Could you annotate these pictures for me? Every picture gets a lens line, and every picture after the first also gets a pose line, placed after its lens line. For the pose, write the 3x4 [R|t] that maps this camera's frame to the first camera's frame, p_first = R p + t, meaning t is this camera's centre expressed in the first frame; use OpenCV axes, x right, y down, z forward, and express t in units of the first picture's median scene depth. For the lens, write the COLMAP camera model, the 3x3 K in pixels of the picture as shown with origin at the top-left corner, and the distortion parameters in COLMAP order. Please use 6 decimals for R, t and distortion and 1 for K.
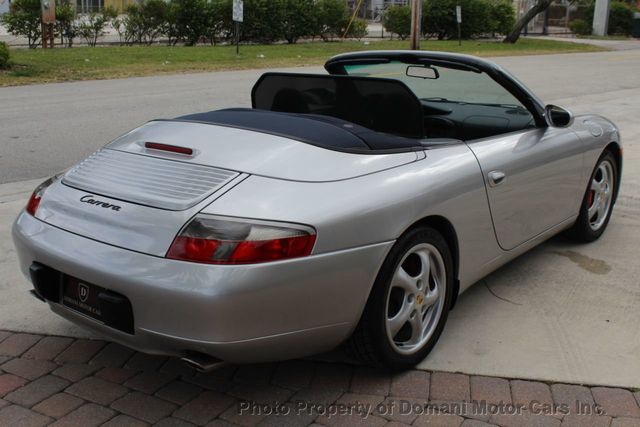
lens RADIAL K [[745.4, 0, 320.0], [0, 745.4, 213.5], [0, 0, 1]] dist [-0.078942, 0.036806]
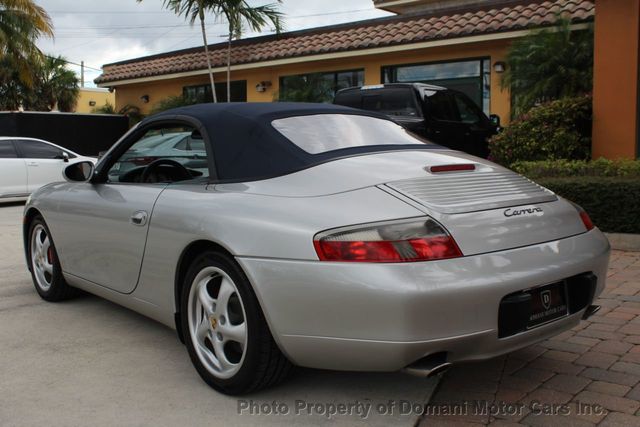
lens RADIAL K [[673.3, 0, 311.4], [0, 673.3, 216.8], [0, 0, 1]] dist [-0.086425, 0.040595]
pose [[0.191381, -0.107423, 0.975620, -1.101886], [0.274026, 0.960316, 0.051984, -0.118998], [-0.942488, 0.257396, 0.213223, 0.951034]]
